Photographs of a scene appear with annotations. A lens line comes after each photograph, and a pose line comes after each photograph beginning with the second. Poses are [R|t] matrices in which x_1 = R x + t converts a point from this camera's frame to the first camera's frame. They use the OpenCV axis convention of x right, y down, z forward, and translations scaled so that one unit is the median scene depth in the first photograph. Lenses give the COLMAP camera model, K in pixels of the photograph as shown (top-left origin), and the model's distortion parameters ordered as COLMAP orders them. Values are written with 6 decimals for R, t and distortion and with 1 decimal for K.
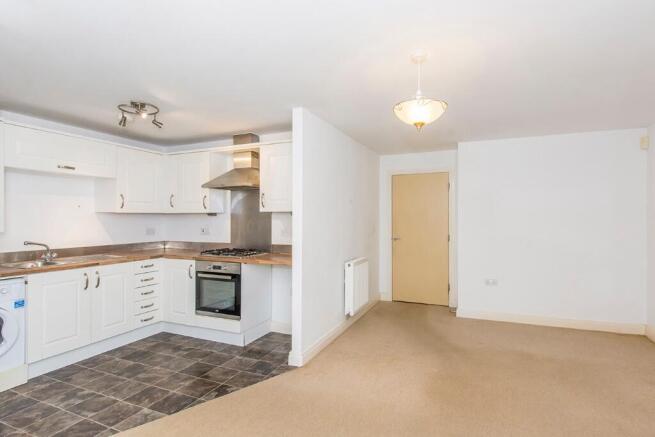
lens RADIAL K [[339.5, 0, 310.4], [0, 339.5, 217.4], [0, 0, 1]] dist [-0.002876, -0.002136]
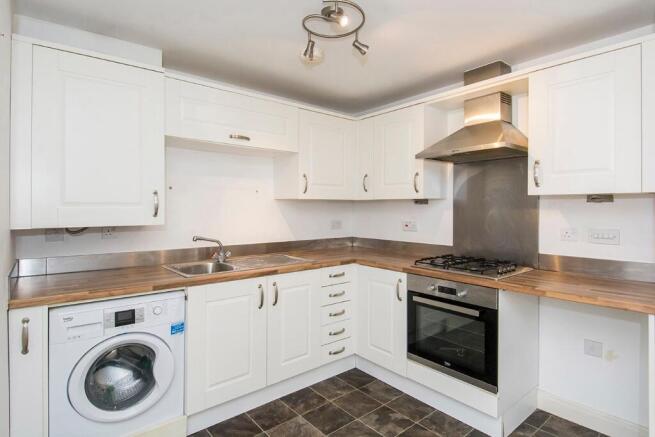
lens RADIAL K [[339.5, 0, 310.4], [0, 339.5, 217.4], [0, 0, 1]] dist [-0.002876, -0.002136]
pose [[0.888907, 0.015491, -0.457826, -0.211995], [-0.003584, 0.999633, 0.026866, 0.005910], [0.458074, -0.022241, 0.888636, 0.357926]]
